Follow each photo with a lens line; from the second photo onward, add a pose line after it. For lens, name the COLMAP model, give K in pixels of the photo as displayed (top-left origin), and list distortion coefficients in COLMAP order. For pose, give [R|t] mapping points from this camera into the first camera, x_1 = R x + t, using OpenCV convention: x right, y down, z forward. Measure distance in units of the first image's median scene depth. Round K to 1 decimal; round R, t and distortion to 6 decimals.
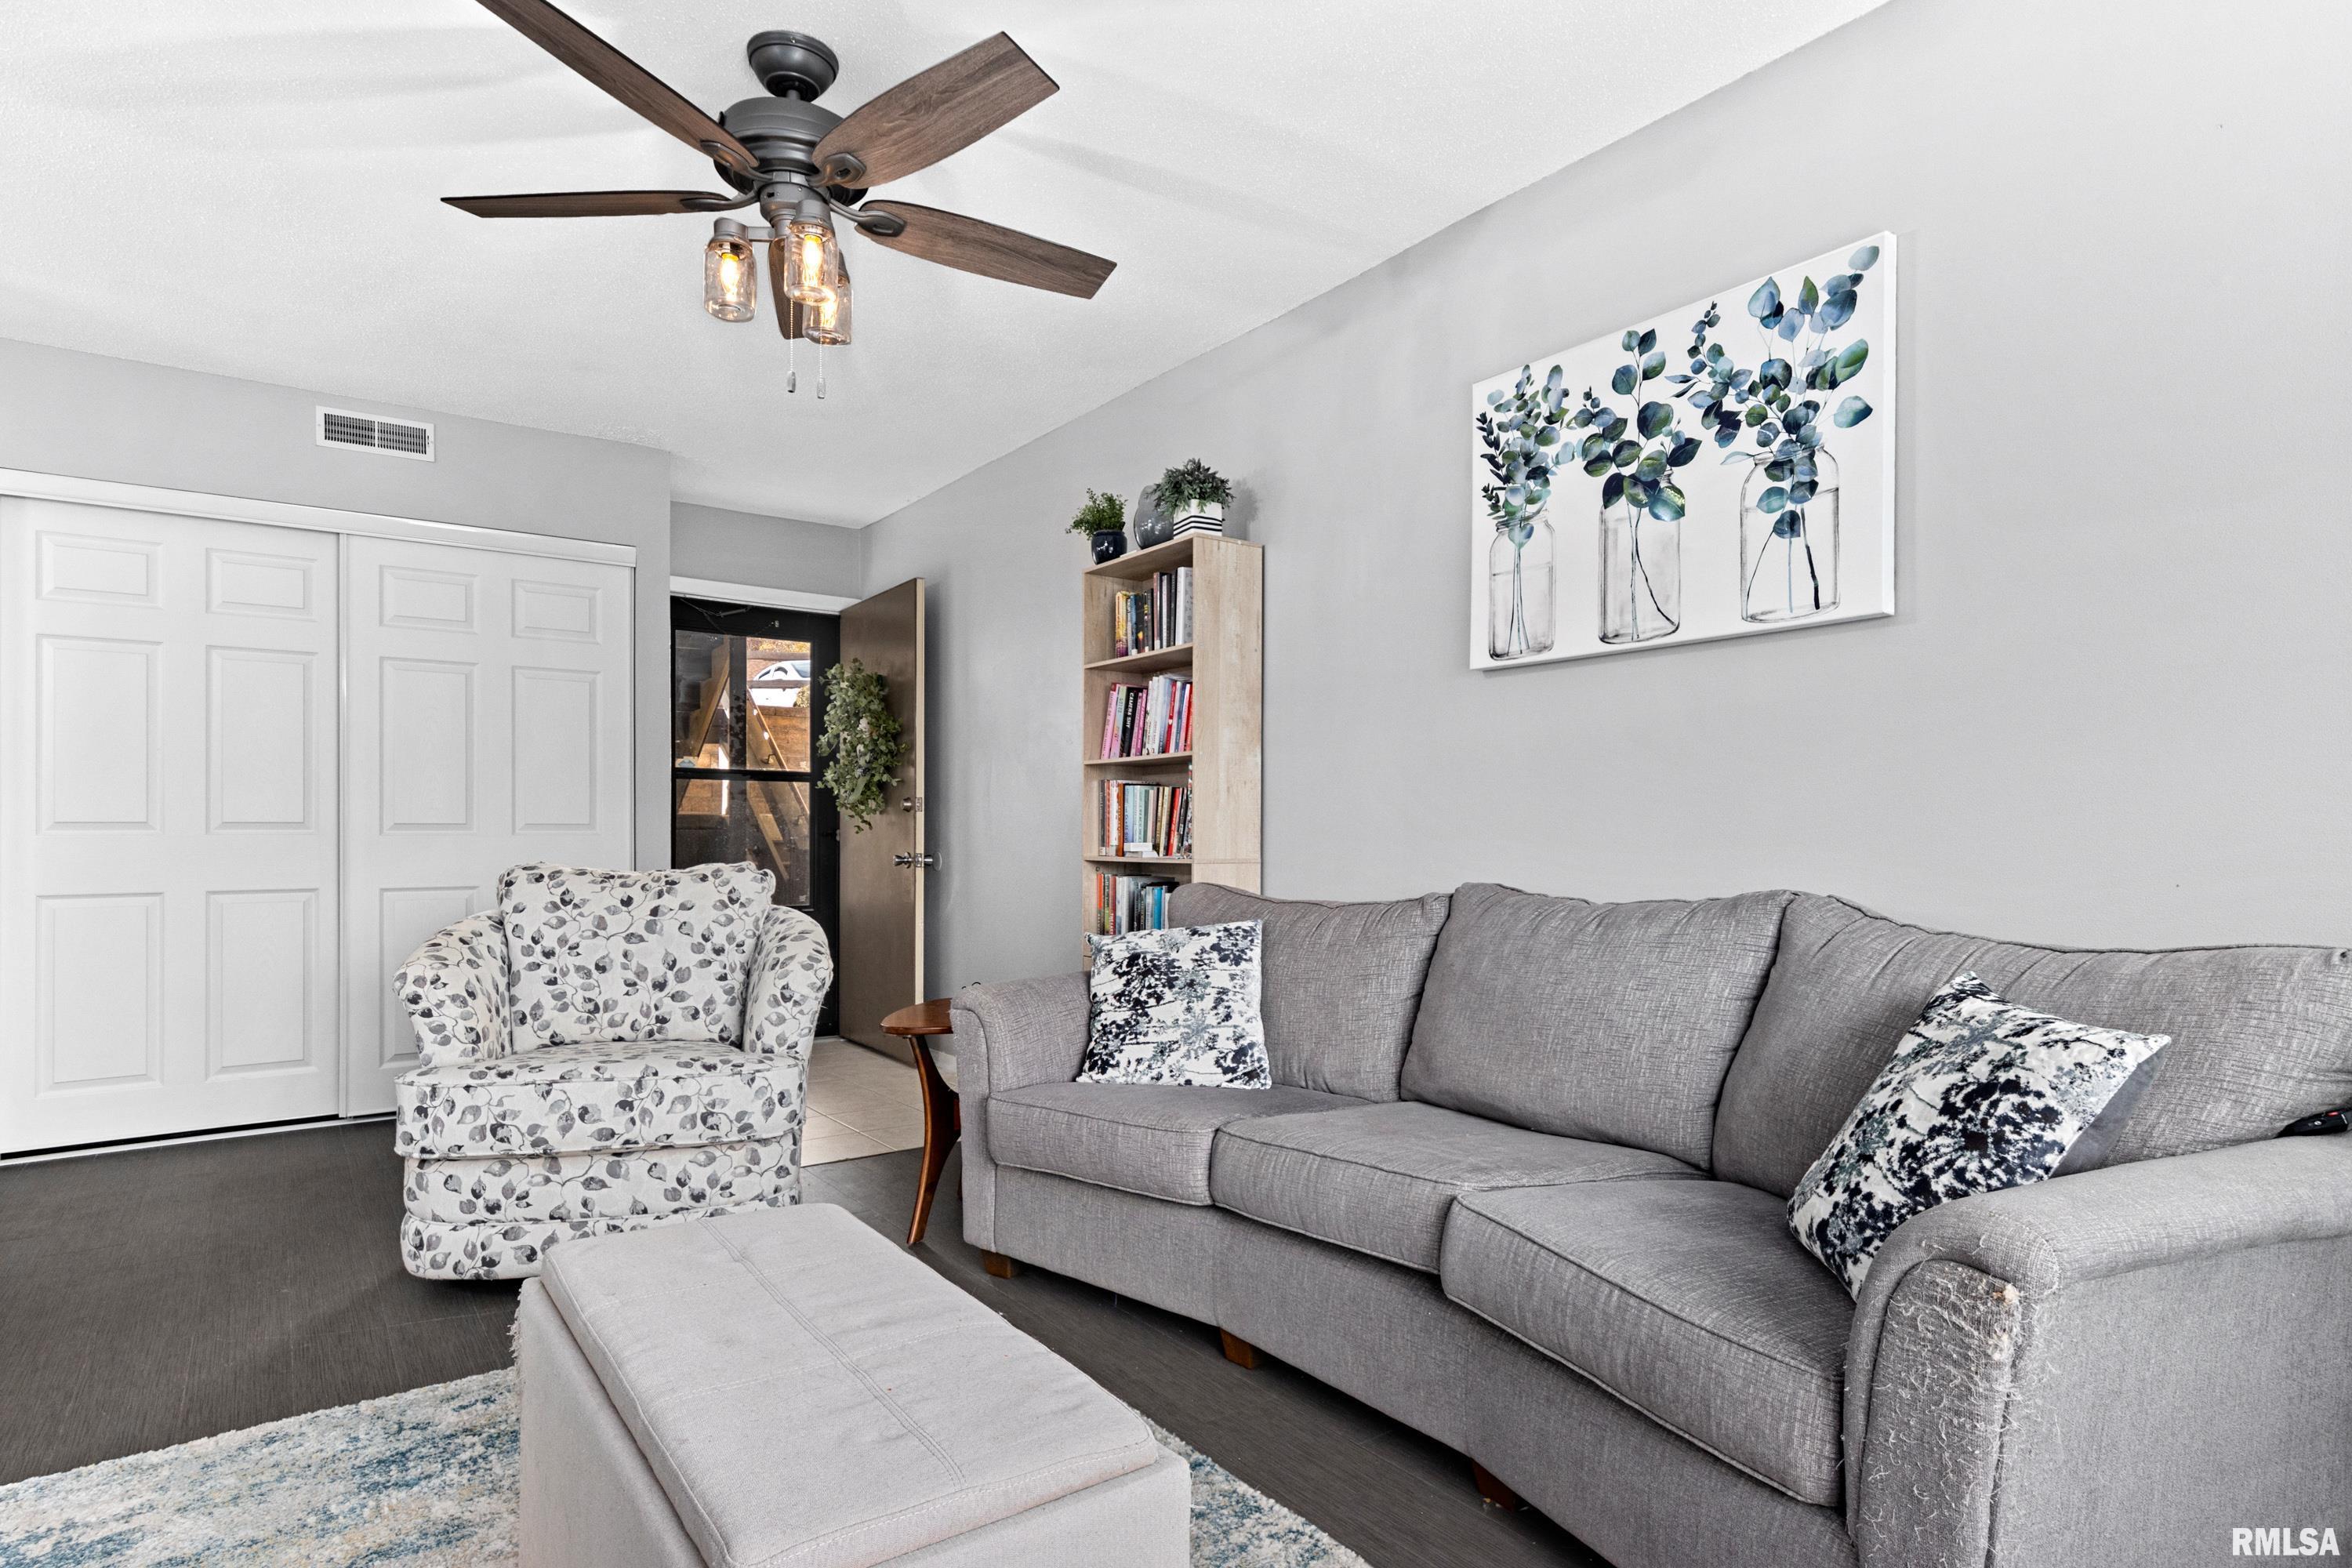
lens RADIAL K [[1195.8, 0, 1167.1], [0, 1195.8, 850.0], [0, 0, 1]] dist [0.026380, -0.030504]
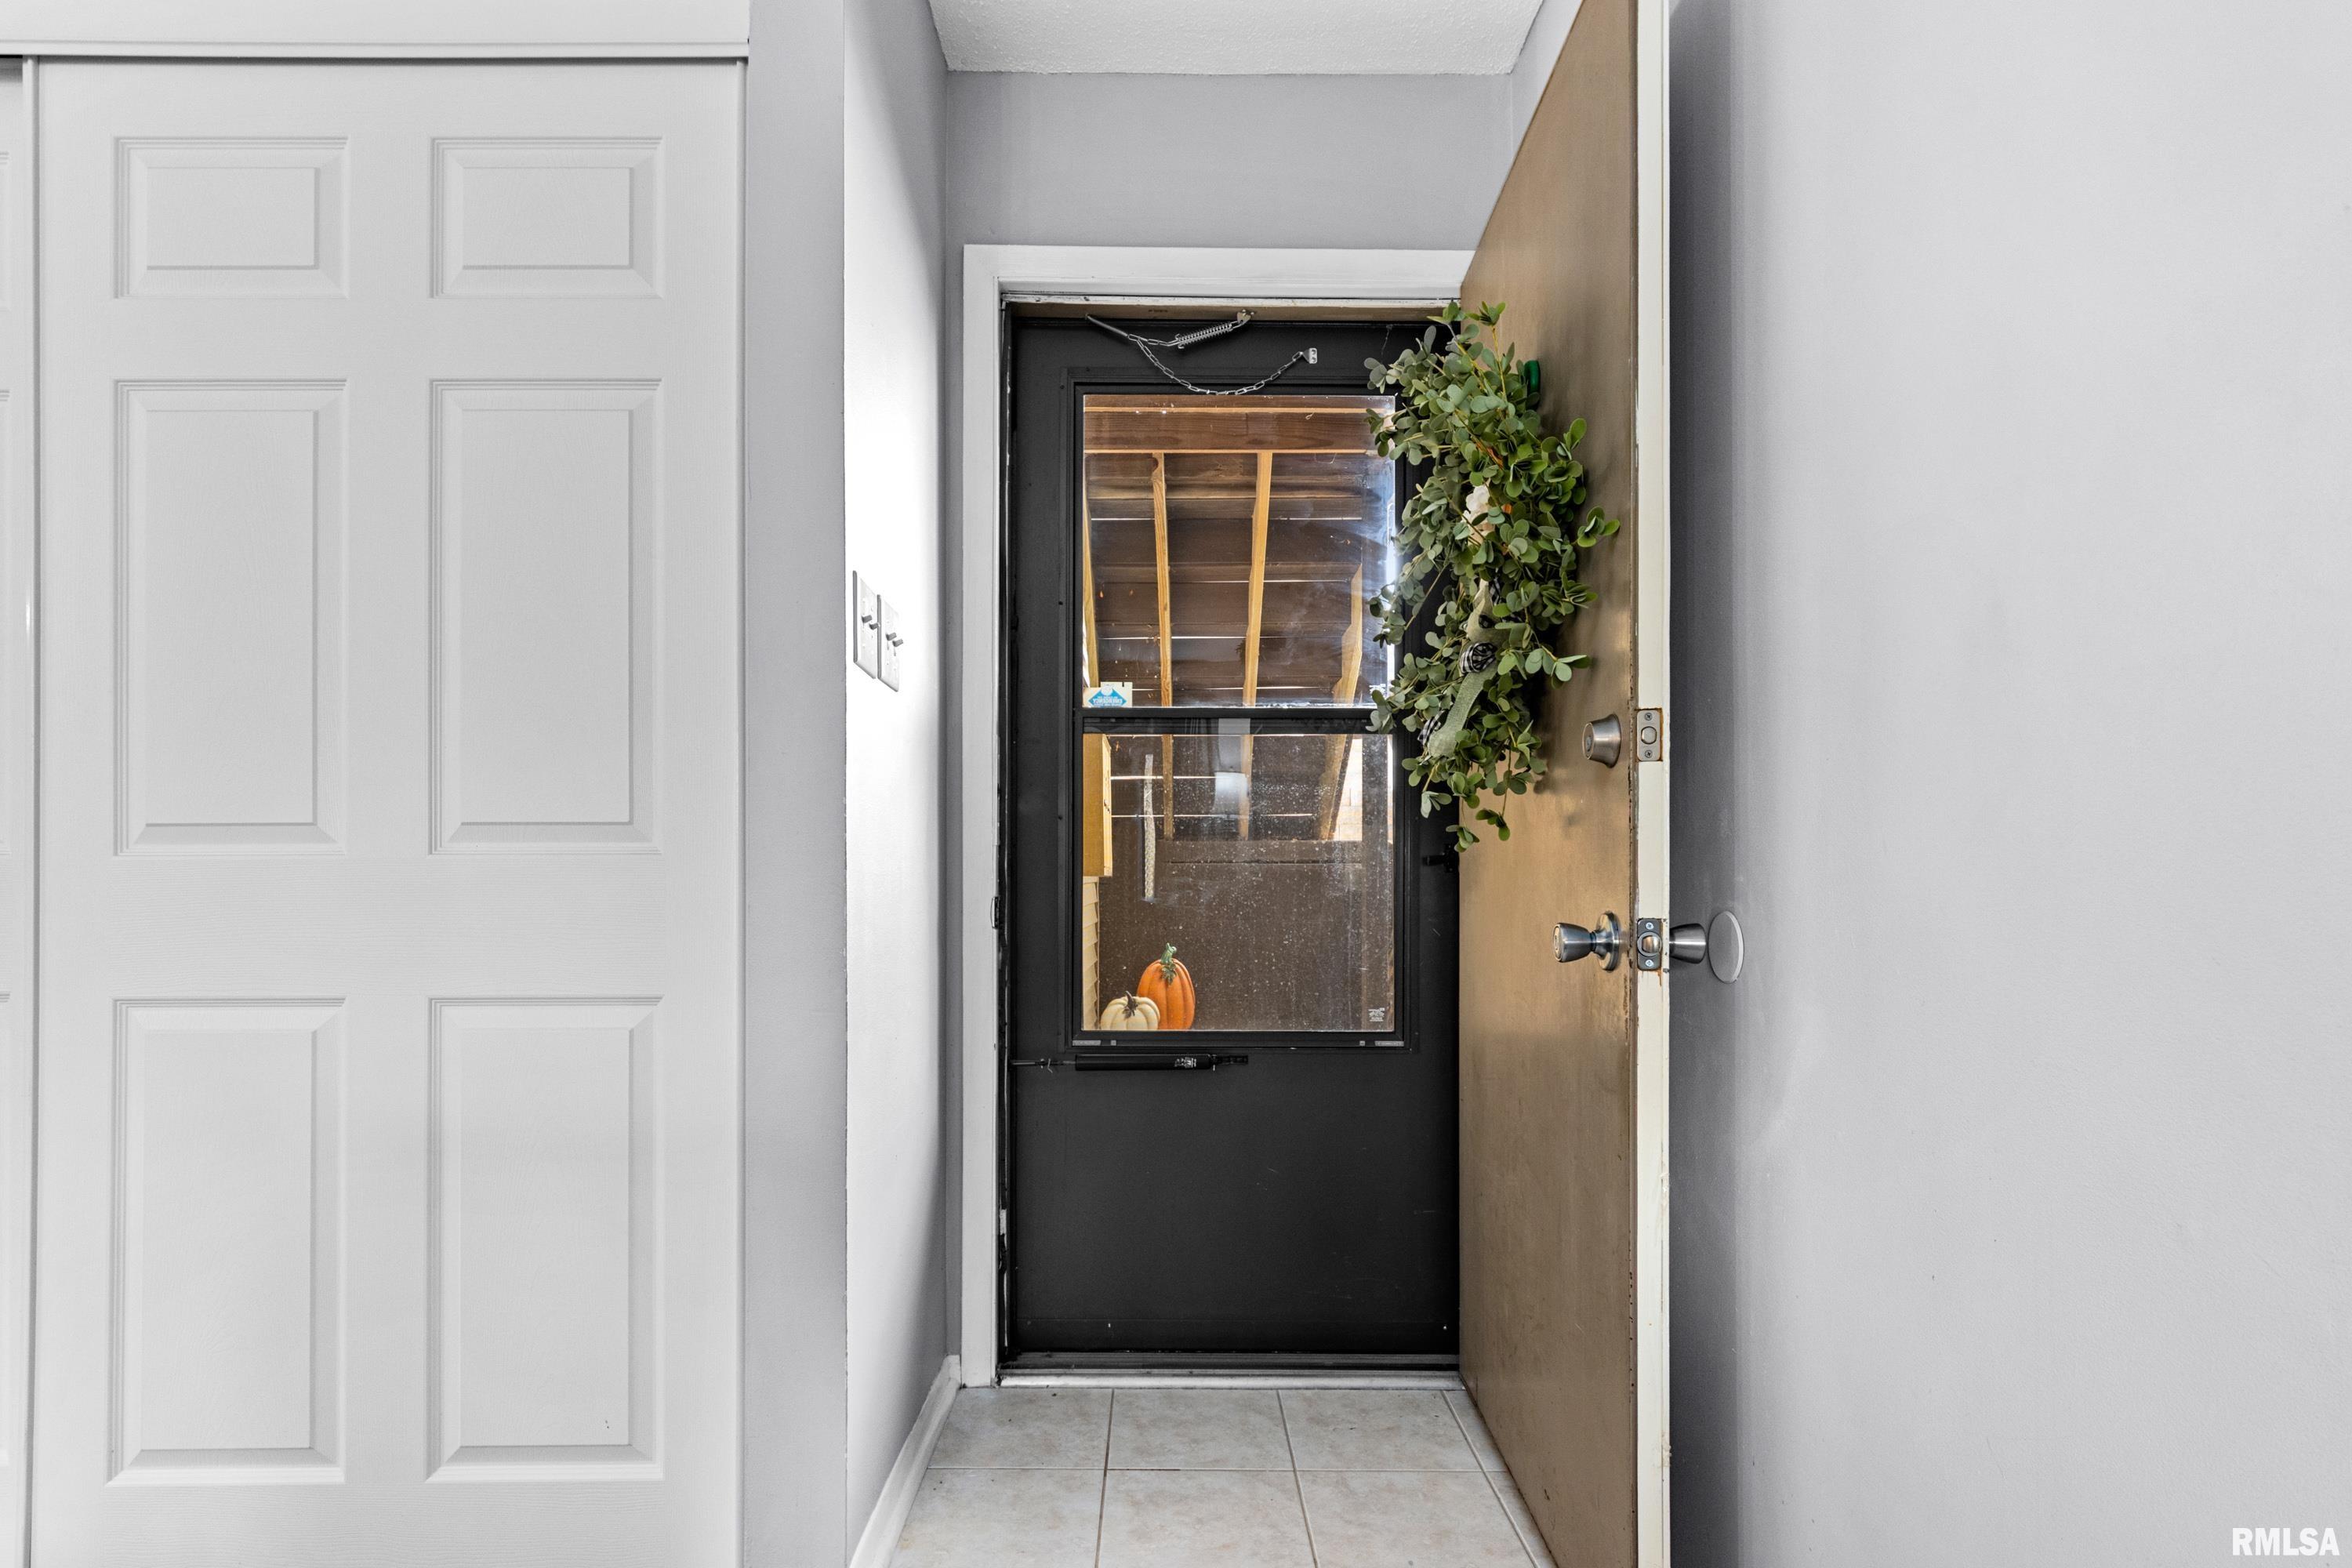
lens RADIAL K [[1195.8, 0, 1167.1], [0, 1195.8, 850.0], [0, 0, 1]] dist [0.026380, -0.030504]
pose [[0.814092, -0.009617, -0.580656, -0.138162], [-0.004758, 0.999719, -0.023228, -0.005289], [0.580716, 0.021672, 0.813818, 0.713608]]
